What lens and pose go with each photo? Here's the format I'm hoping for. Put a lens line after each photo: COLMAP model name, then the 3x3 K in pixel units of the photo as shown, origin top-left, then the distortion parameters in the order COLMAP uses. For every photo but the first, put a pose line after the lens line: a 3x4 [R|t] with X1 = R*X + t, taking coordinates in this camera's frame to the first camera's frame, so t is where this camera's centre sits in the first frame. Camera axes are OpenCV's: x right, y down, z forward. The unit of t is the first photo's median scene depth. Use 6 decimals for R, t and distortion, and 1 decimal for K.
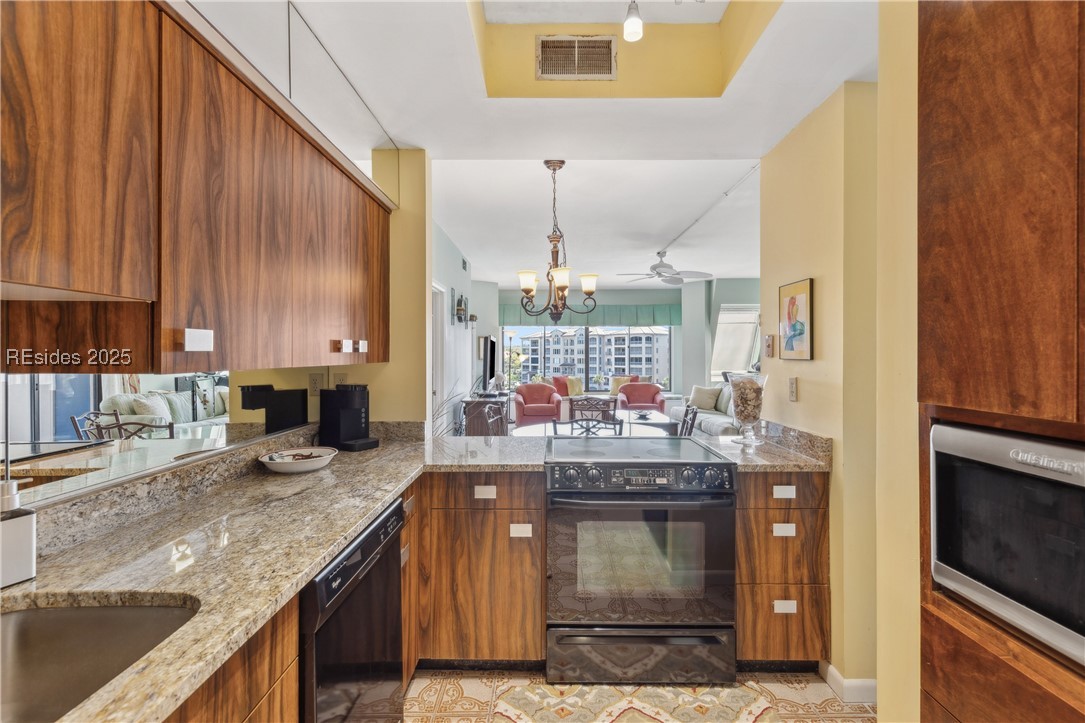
lens RADIAL K [[480.2, 0, 543.1], [0, 480.2, 354.3], [0, 0, 1]] dist [0.000206, 0.000076]
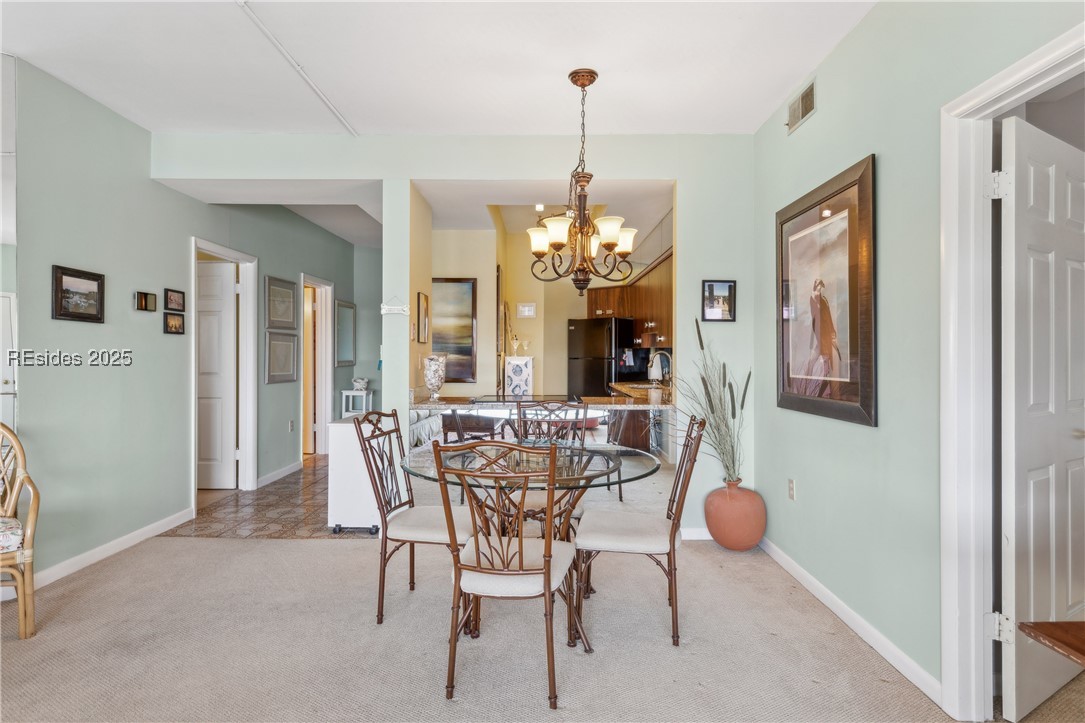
lens RADIAL K [[574.0, 0, 547.1], [0, 574.0, 350.5], [0, 0, 1]] dist [0.010084, 0.000078]
pose [[-0.999912, 0.000099, -0.013232, 0.158985], [0.000178, 0.999982, -0.005982, 0.055073], [0.013232, -0.005983, -0.999895, 3.285019]]
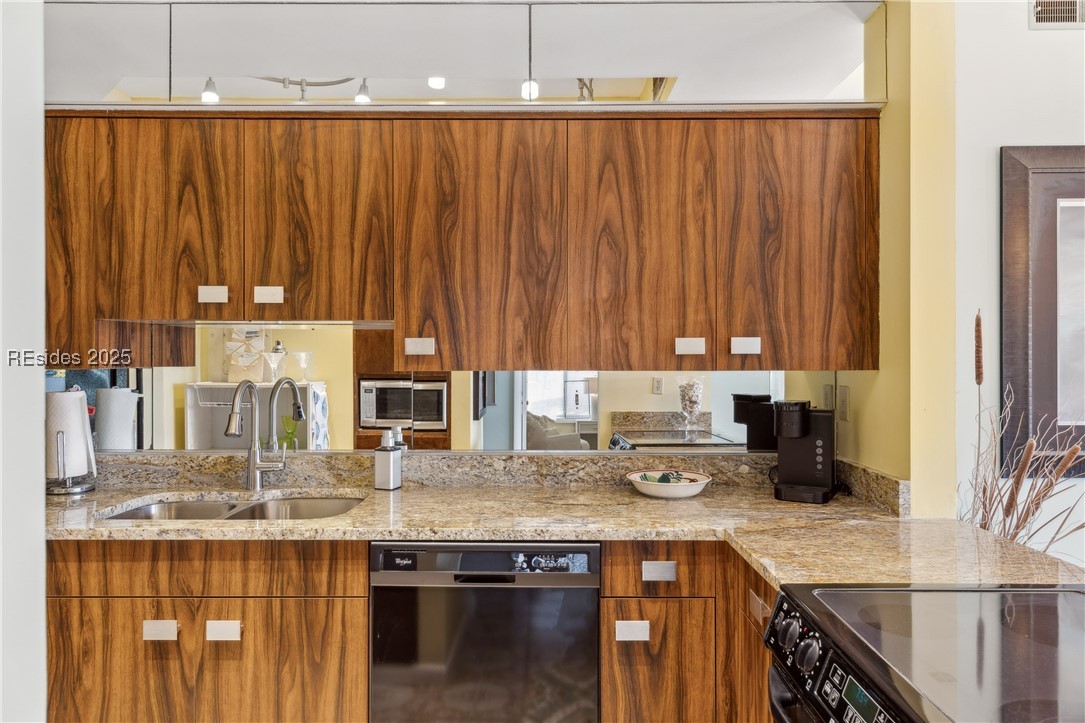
lens RADIAL K [[716.2, 0, 542.5], [0, 716.2, 361.5], [0, 0, 1]] dist [0.005559, 0.000676]
pose [[0.004098, 0.009279, -0.999949, 0.709055], [-0.000154, 0.999957, 0.009278, -0.003319], [0.999992, 0.000116, 0.004100, 0.745943]]
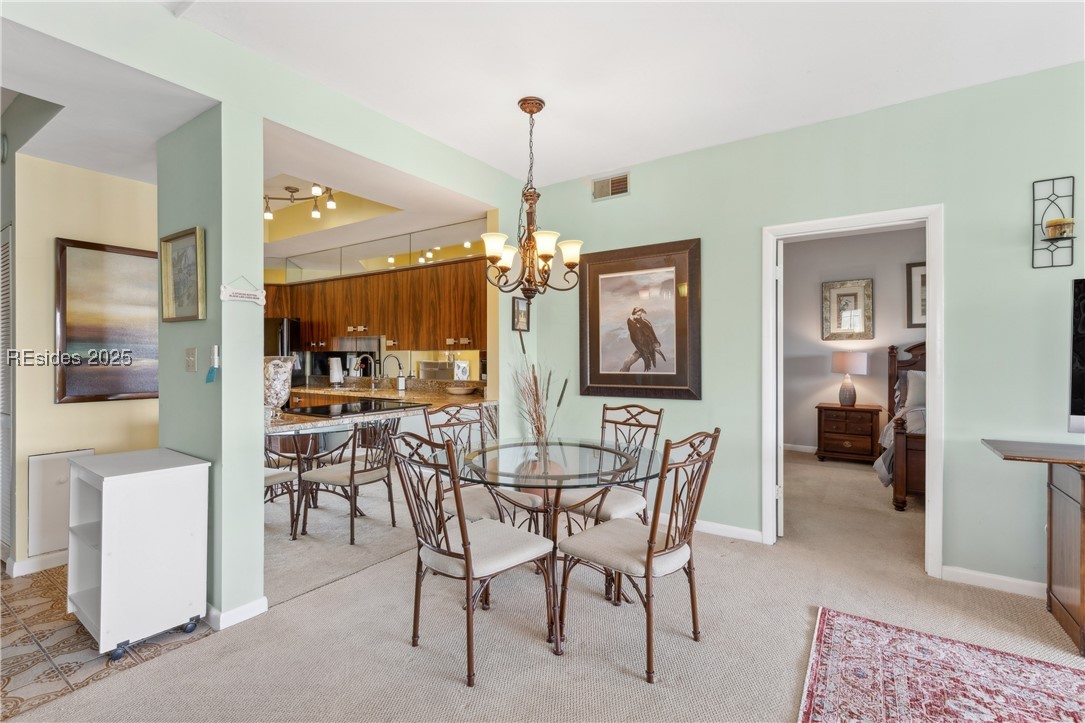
lens RADIAL K [[496.4, 0, 543.5], [0, 496.4, 357.2], [0, 0, 1]] dist [0.006746, 0.000007]
pose [[-0.551960, 0.002732, -0.833866, 1.247741], [0.002097, 0.999996, 0.001888, 0.051462], [0.833868, -0.000706, -0.551963, 2.578196]]
